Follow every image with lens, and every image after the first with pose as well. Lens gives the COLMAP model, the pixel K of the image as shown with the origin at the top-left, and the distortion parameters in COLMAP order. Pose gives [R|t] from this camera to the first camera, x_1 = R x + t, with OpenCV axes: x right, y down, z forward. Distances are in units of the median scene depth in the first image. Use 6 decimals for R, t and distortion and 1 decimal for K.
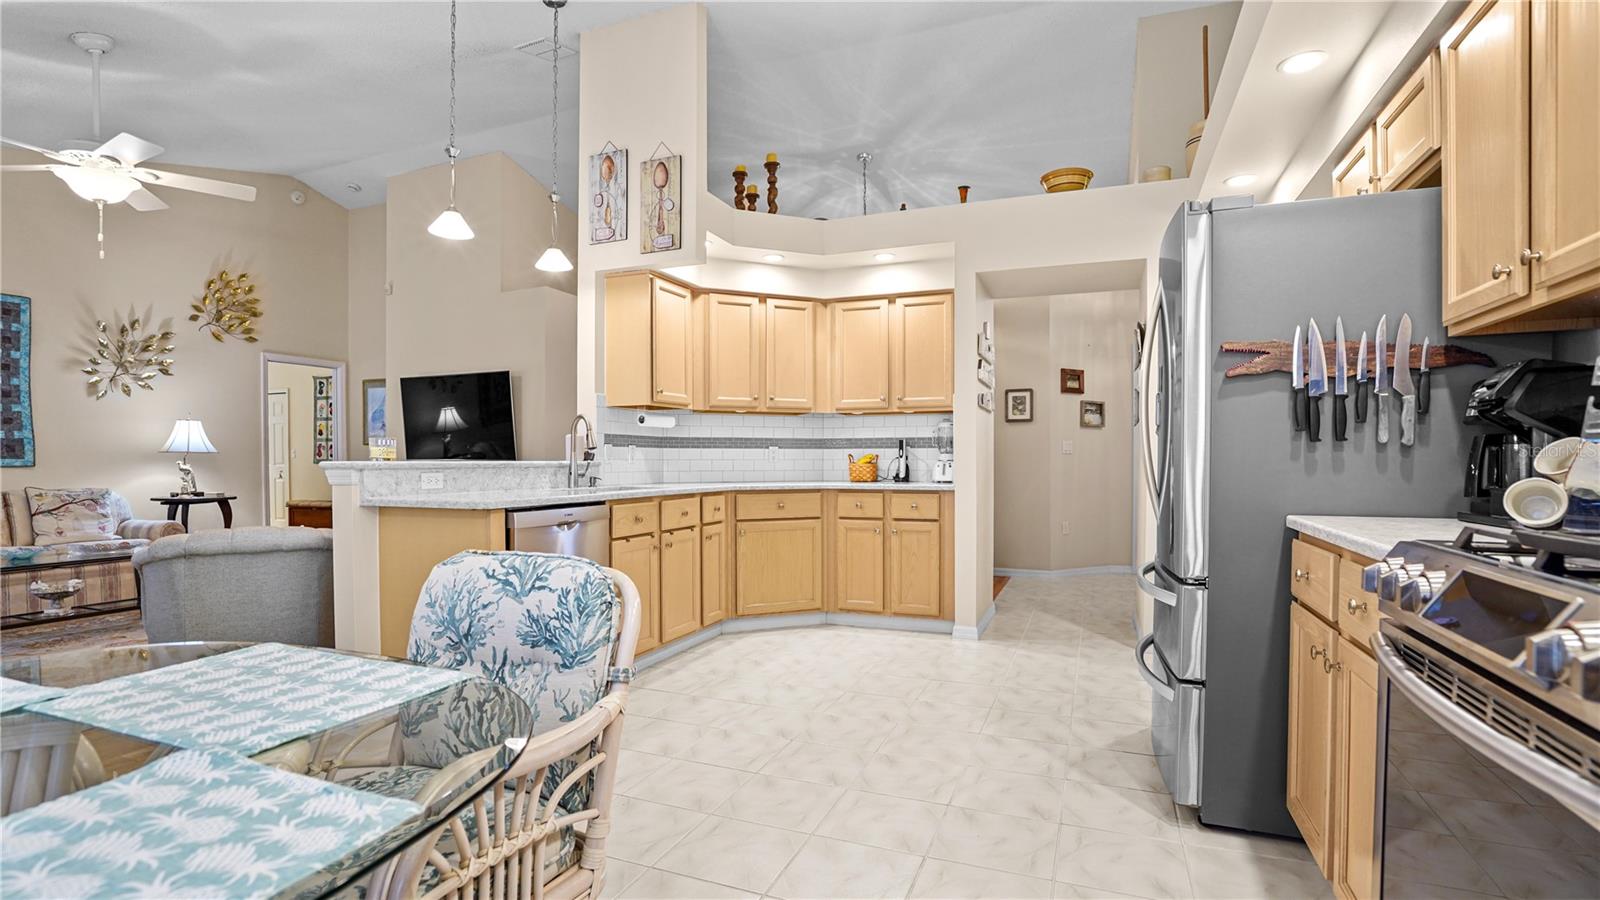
lens RADIAL K [[757.8, 0, 789.8], [0, 757.8, 471.6], [0, 0, 1]] dist [-0.042980, 0.000511]
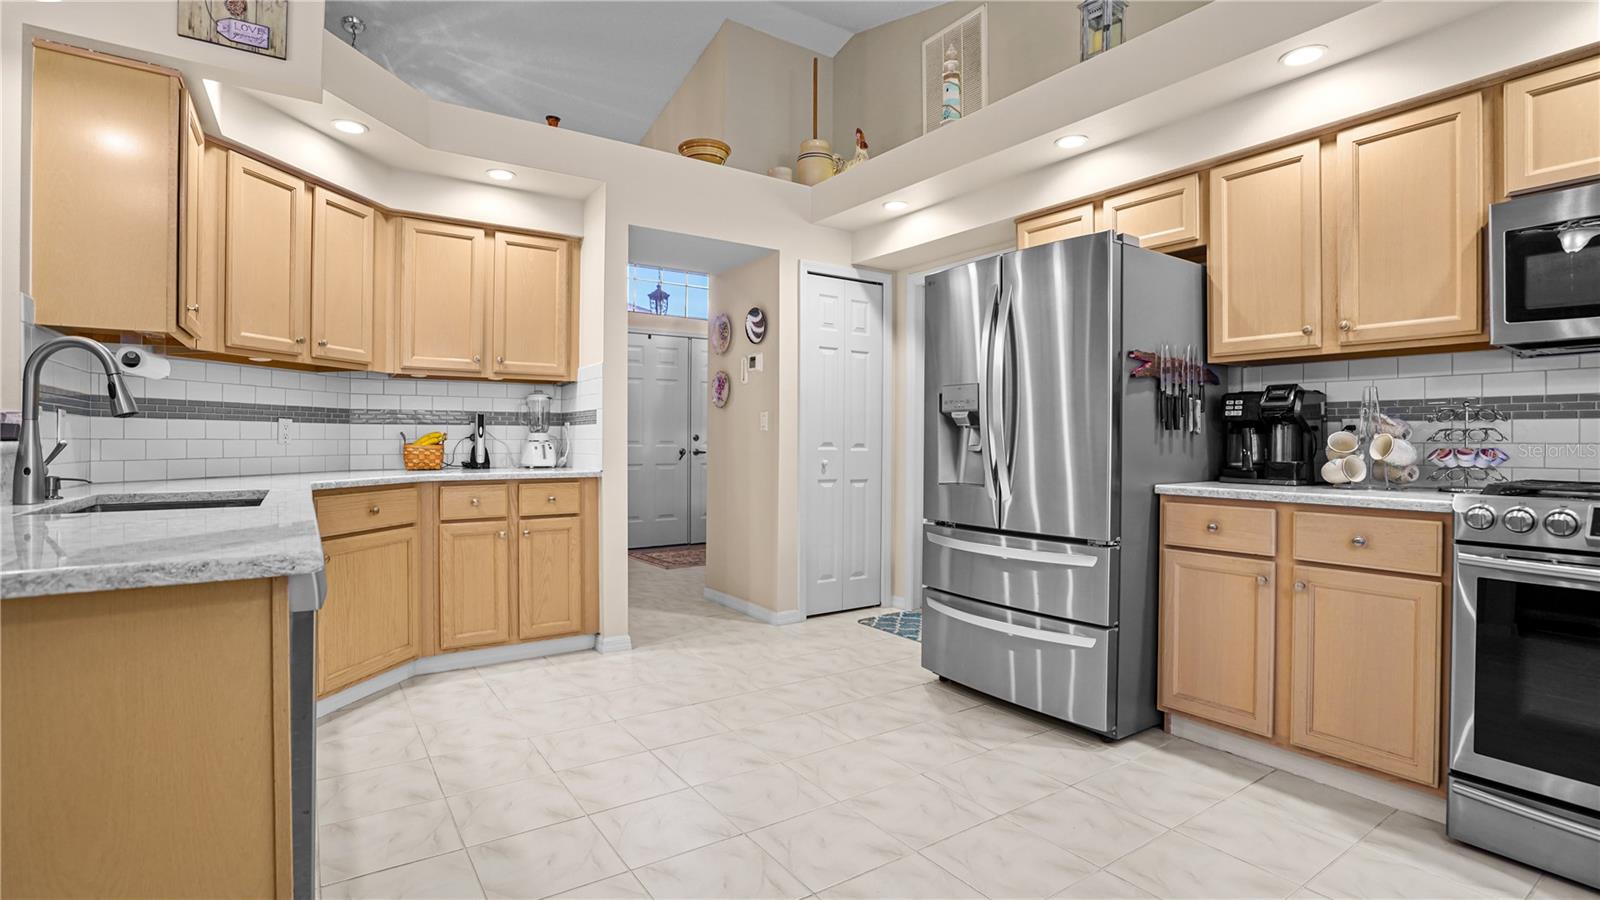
lens RADIAL K [[743.3, 0, 800.0], [0, 743.3, 450.0], [0, 0, 1]] dist [-0.054973, 0.000468]
pose [[0.547694, -0.005292, 0.836662, -0.342827], [0.007798, 0.999969, 0.001220, -0.004586], [-0.836642, 0.005856, 0.547718, 0.362780]]
